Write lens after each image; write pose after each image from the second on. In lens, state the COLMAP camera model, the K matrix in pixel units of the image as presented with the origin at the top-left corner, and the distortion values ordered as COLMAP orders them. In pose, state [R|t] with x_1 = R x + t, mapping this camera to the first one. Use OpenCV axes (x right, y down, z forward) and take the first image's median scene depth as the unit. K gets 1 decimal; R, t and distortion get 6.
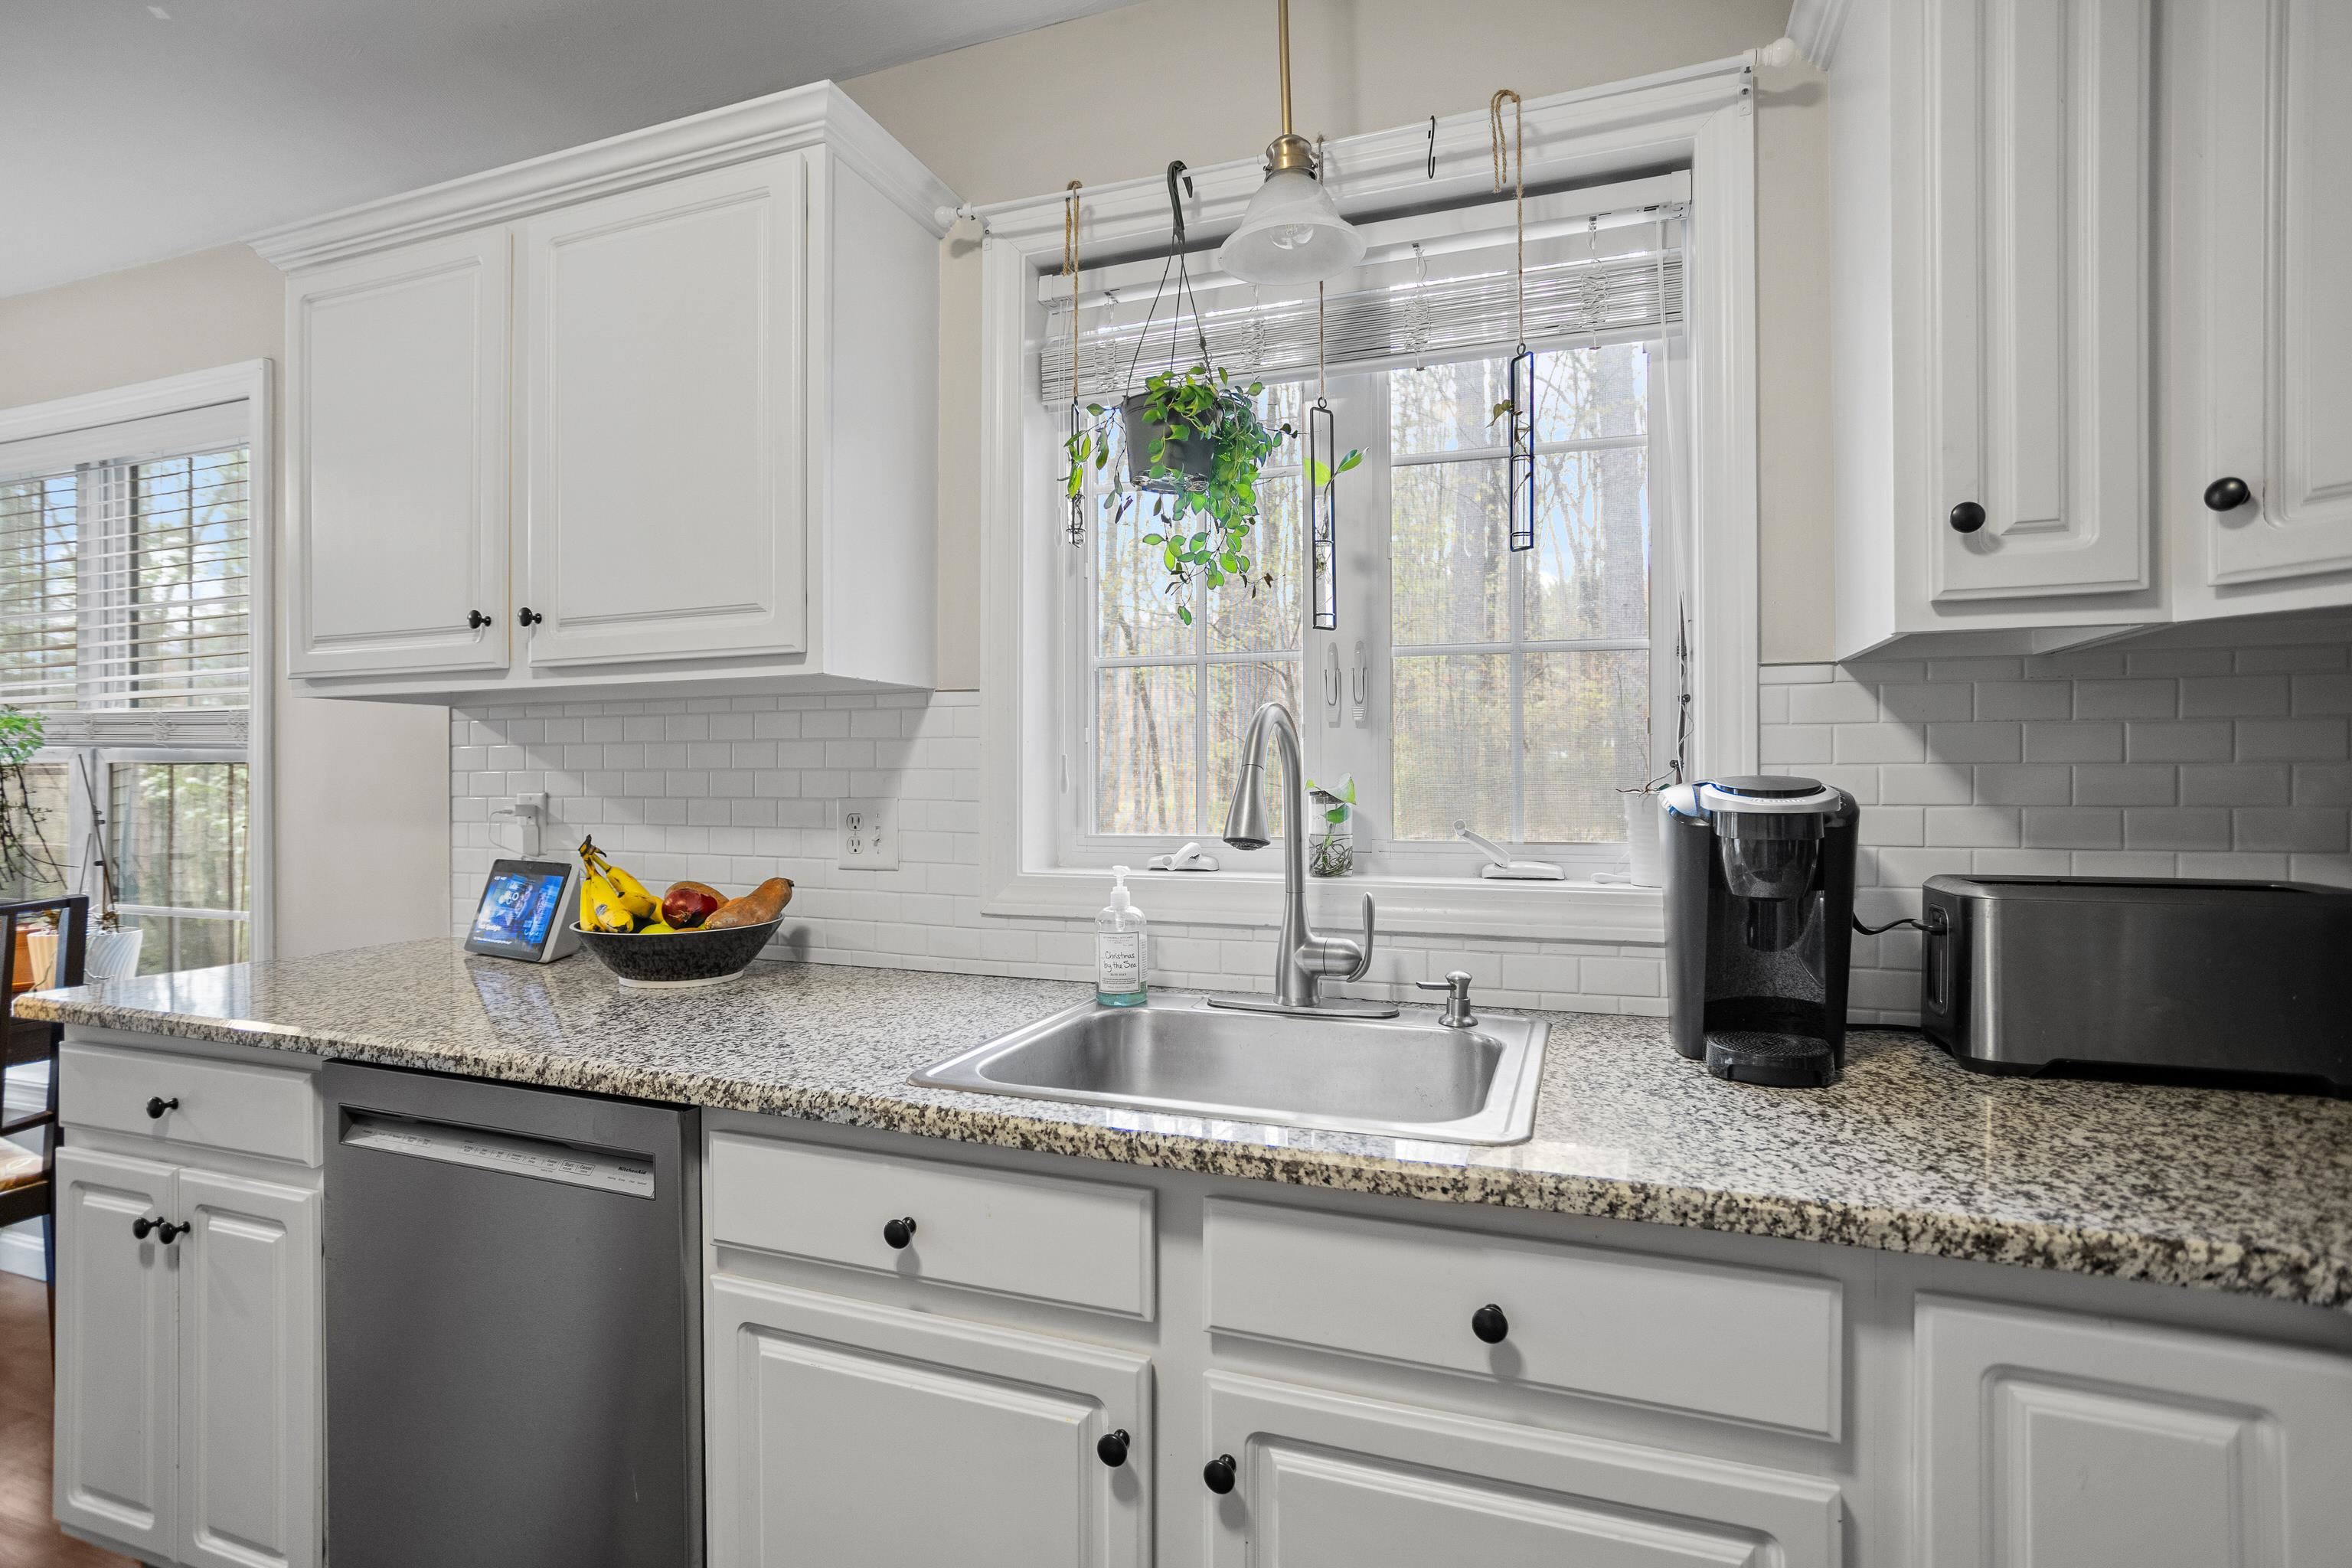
lens RADIAL K [[1133.9, 0, 1187.6], [0, 1133.9, 771.0], [0, 0, 1]] dist [-0.055756, 0.035875]
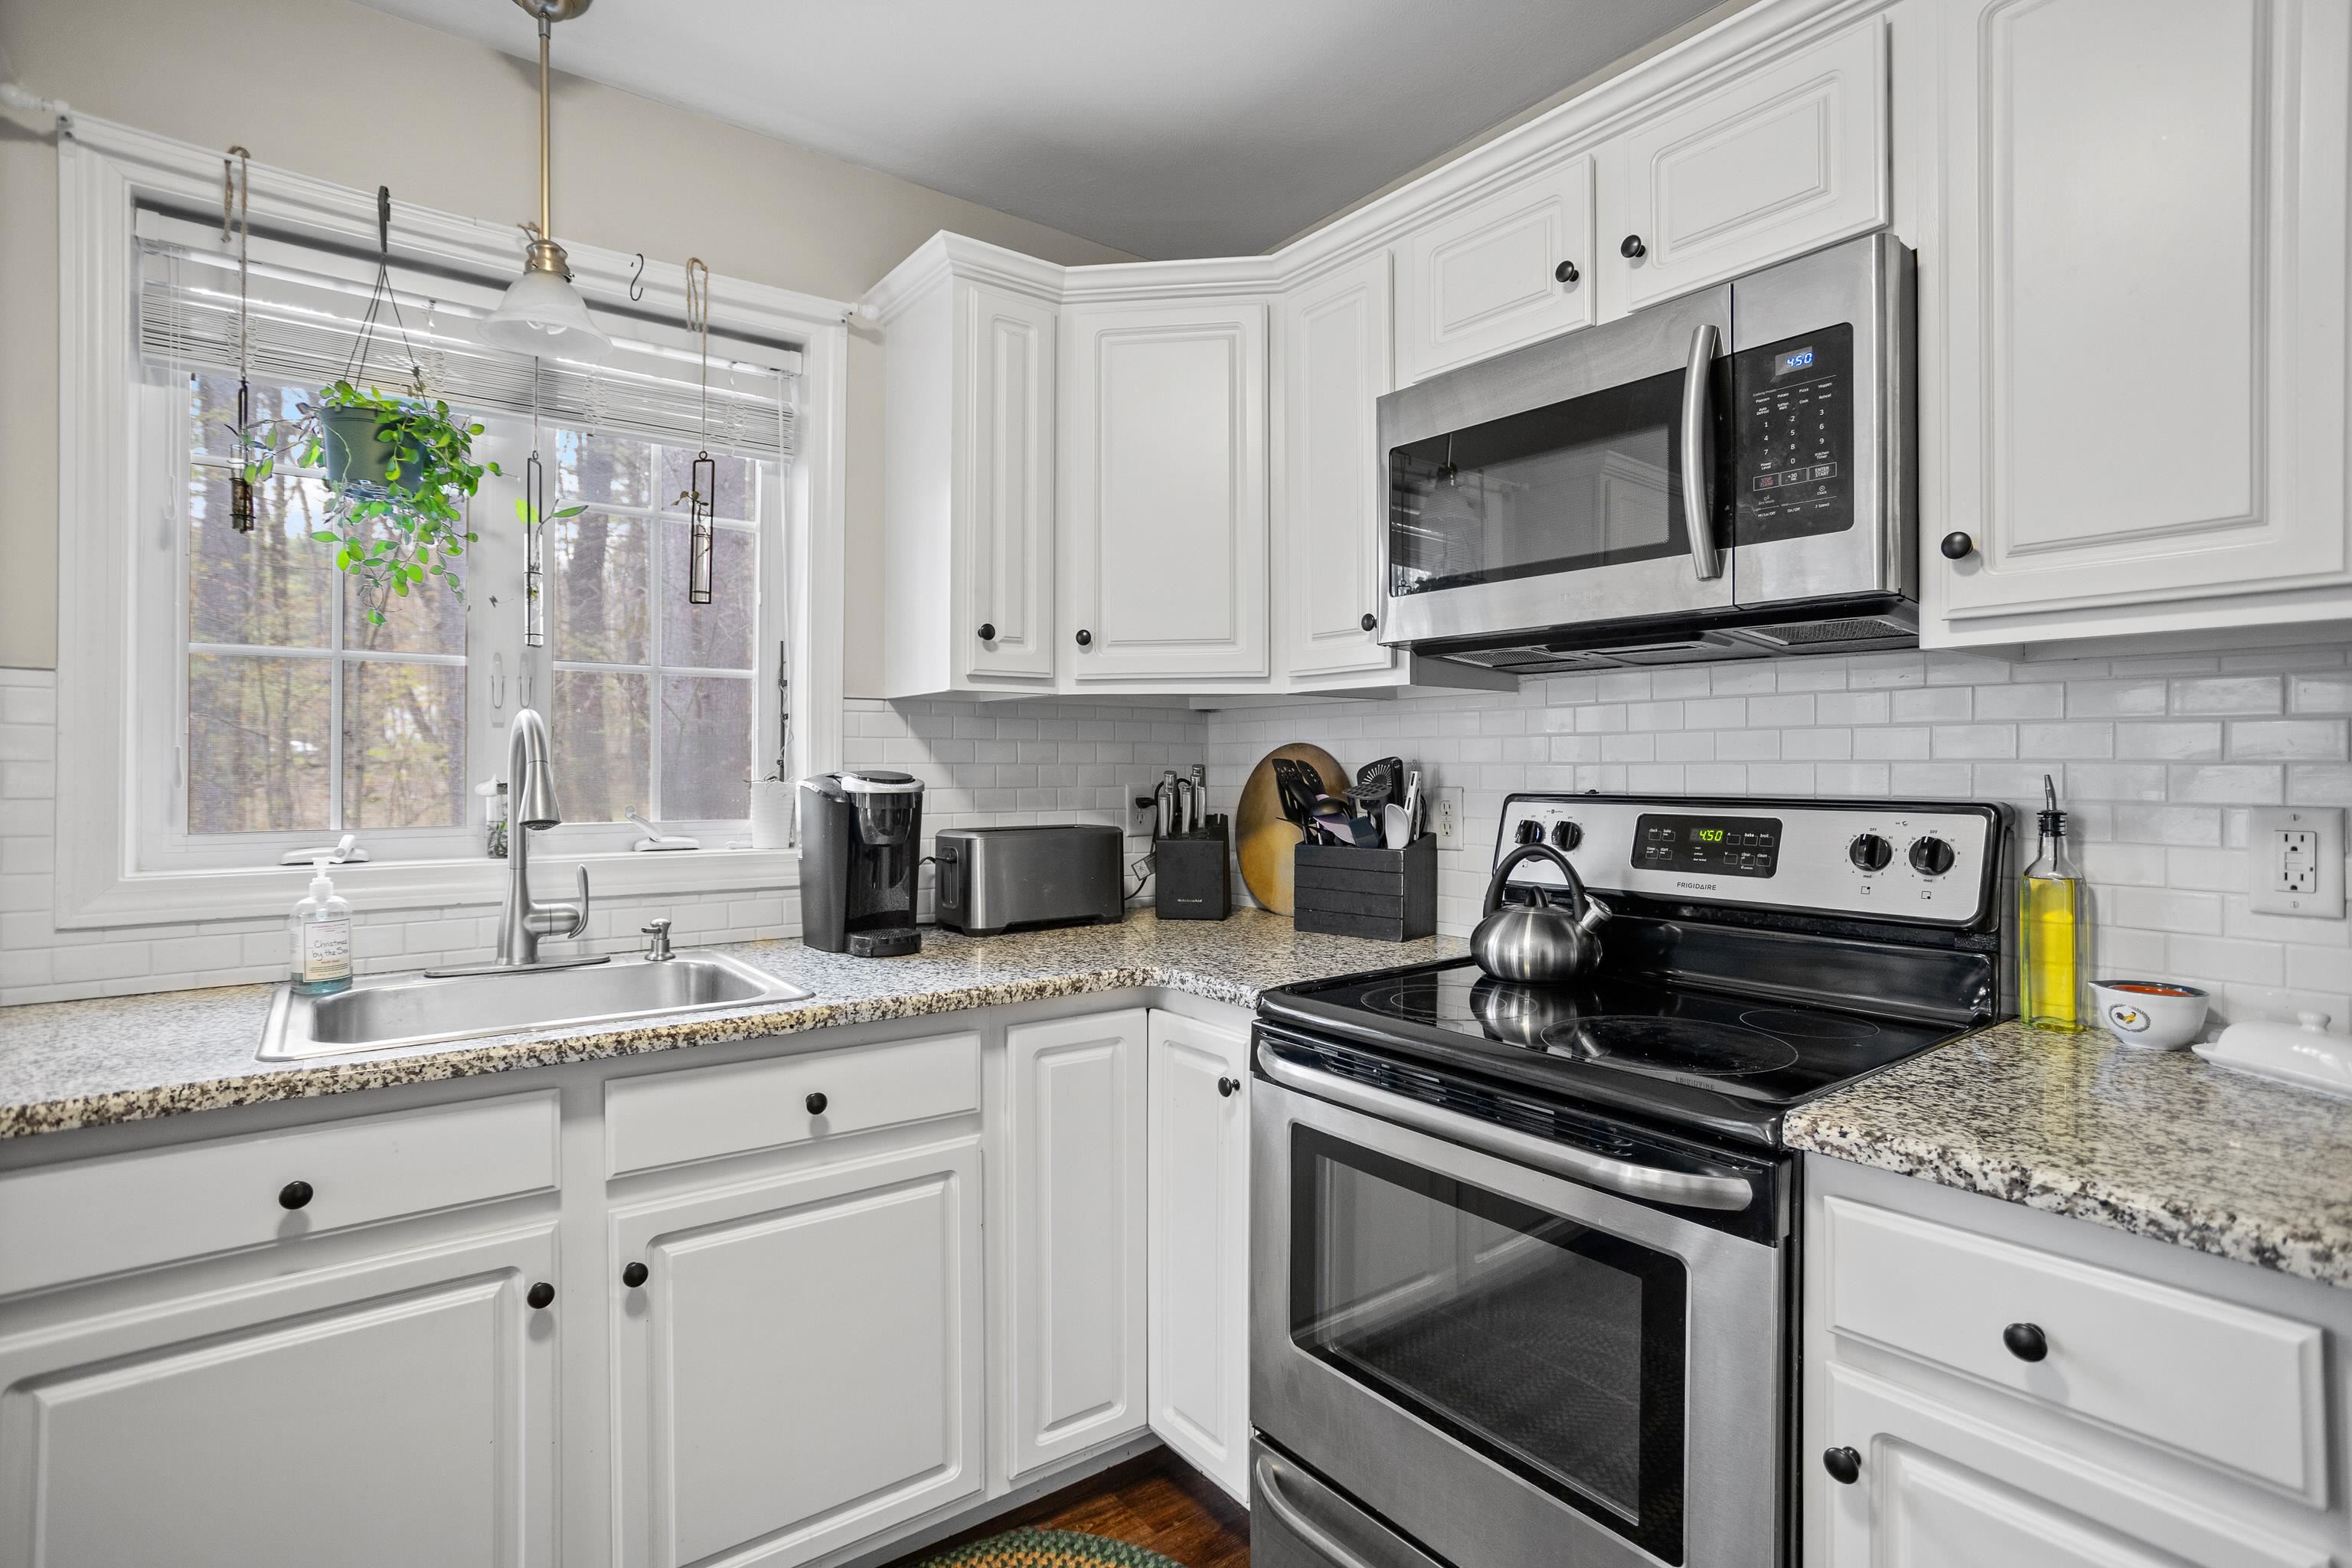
lens RADIAL K [[1154.6, 0, 1182.2], [0, 1154.6, 768.6], [0, 0, 1]] dist [-0.053372, 0.037803]
pose [[0.539871, 0.002749, 0.841743, -0.678510], [-0.003909, 0.999992, -0.000758, 0.000924], [-0.841738, -0.002881, 0.539878, -0.287202]]
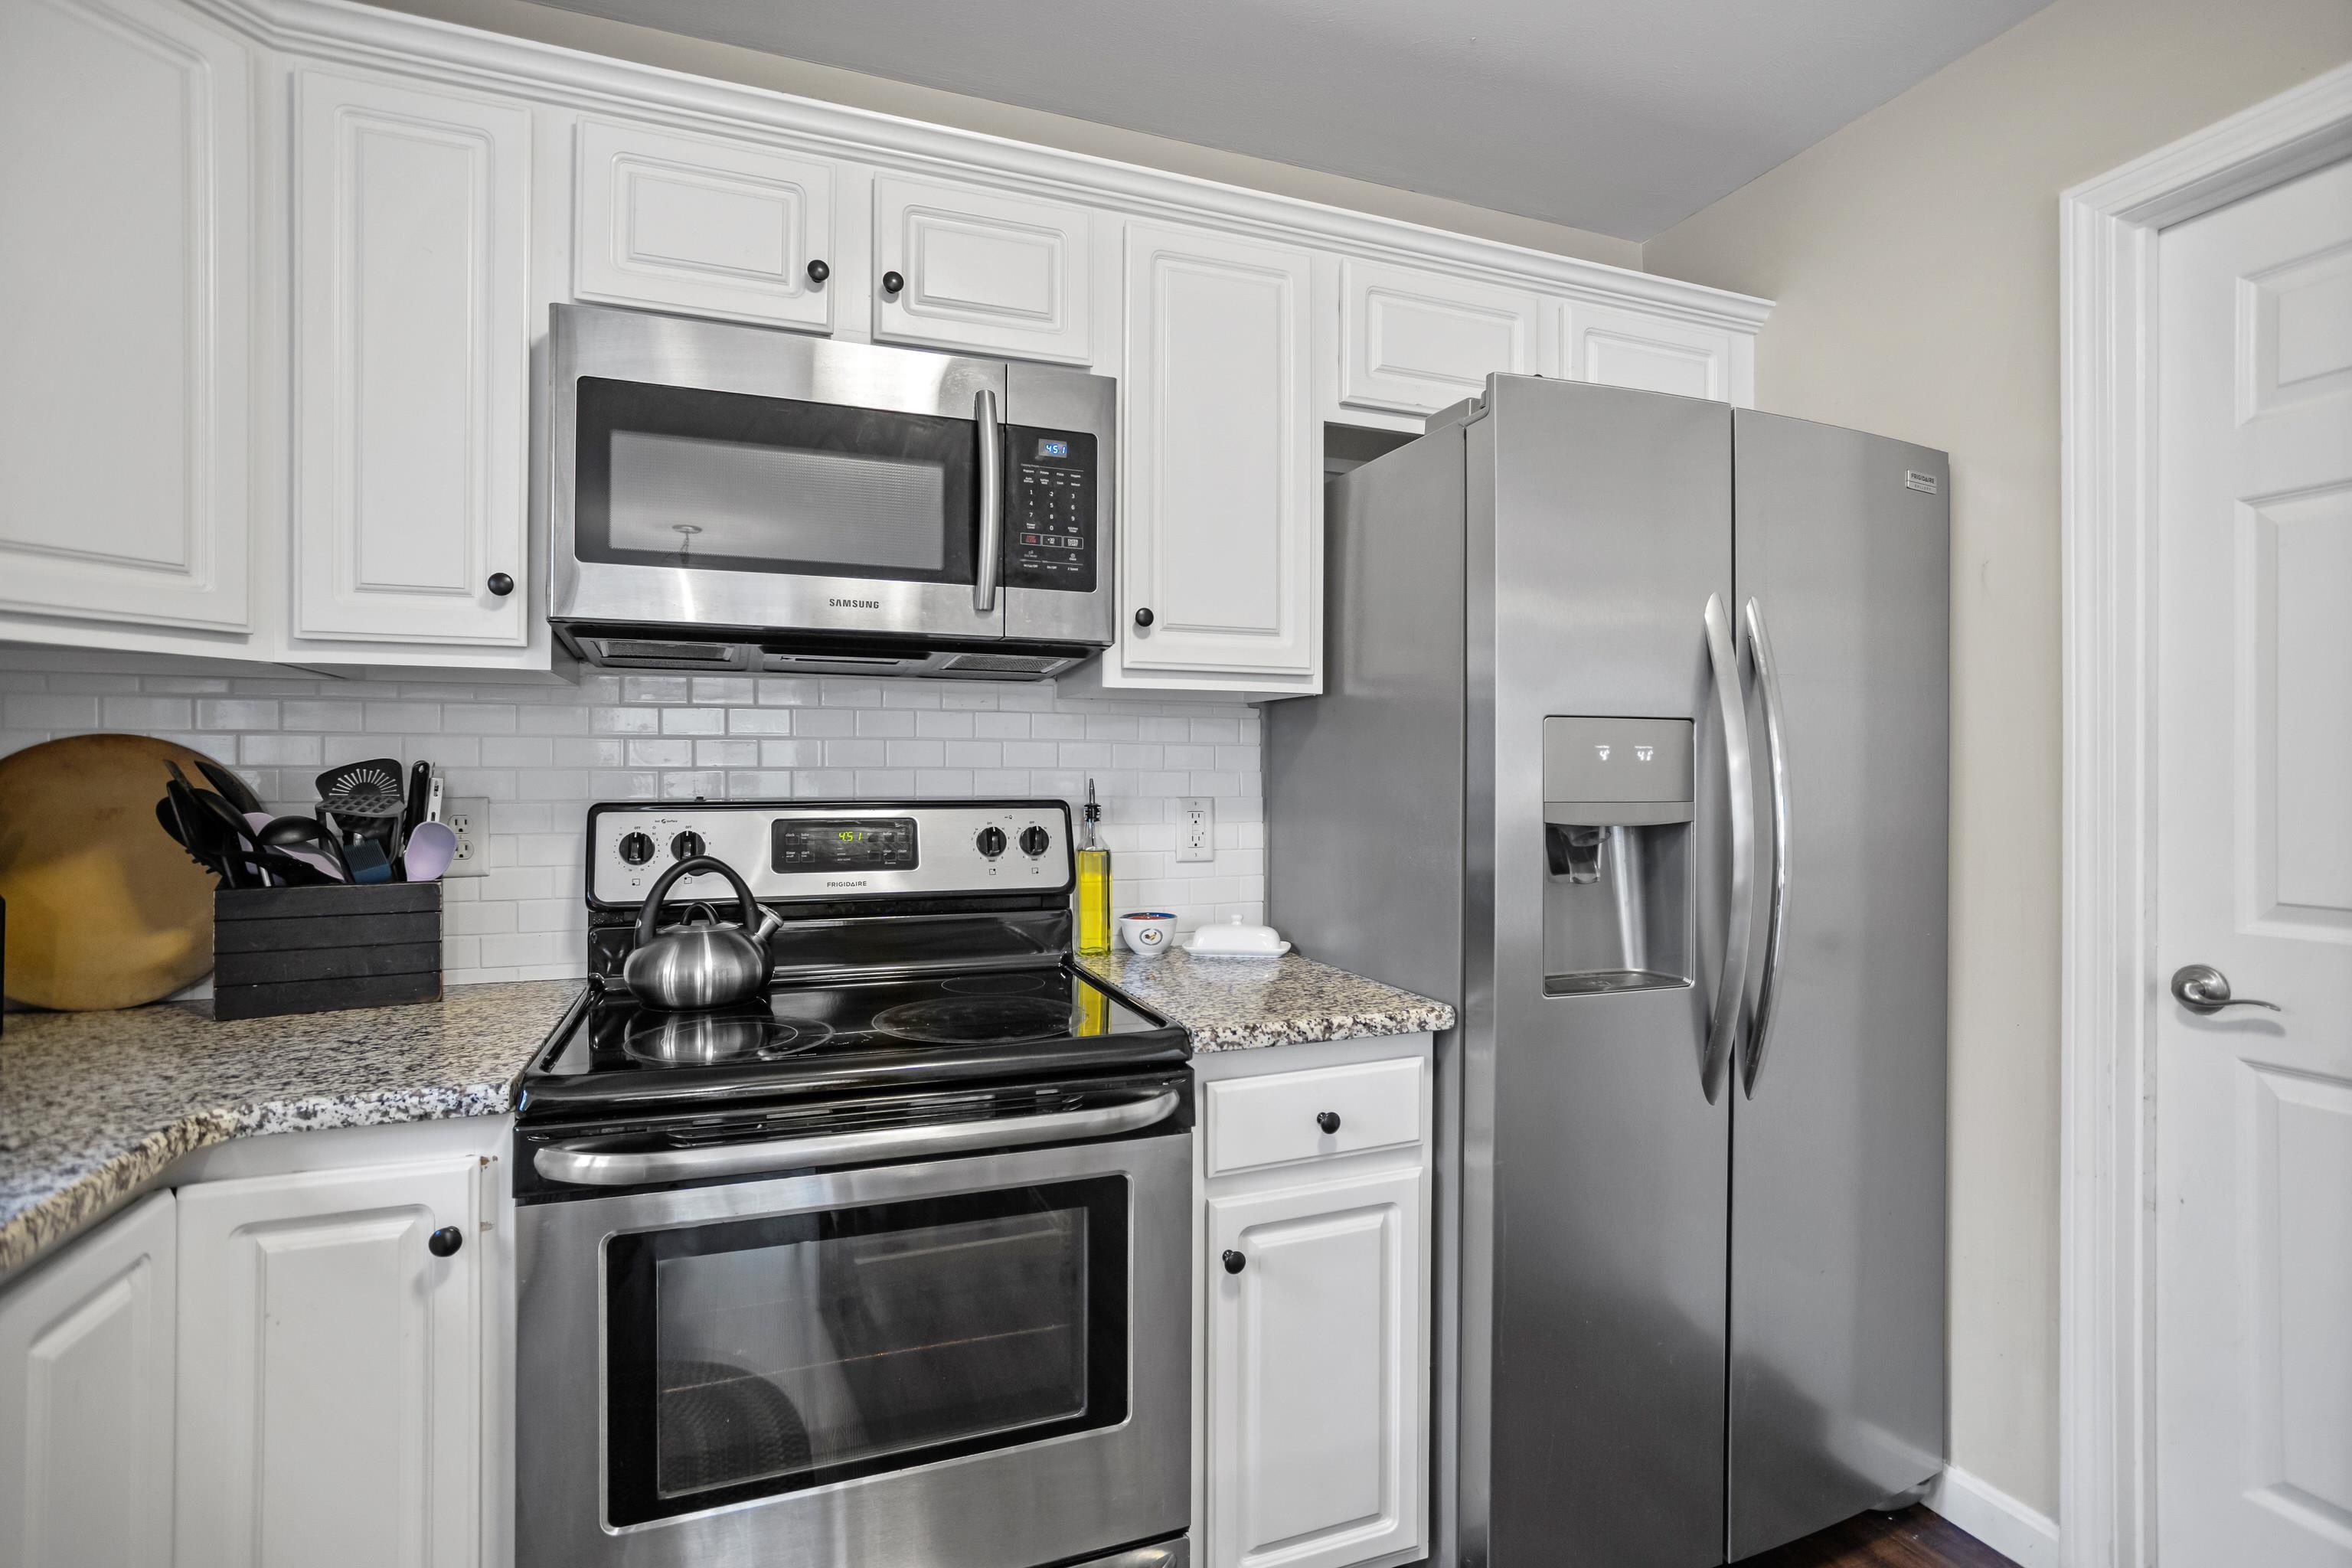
lens RADIAL K [[1127.1, 0, 1176.0], [0, 1127.1, 784.0], [0, 0, 1]] dist [-0.053946, 0.035186]
pose [[-0.653971, -0.003752, 0.756510, -0.555481], [-0.000987, 0.999991, 0.004107, 0.003047], [-0.756519, 0.001940, -0.653969, 0.595870]]
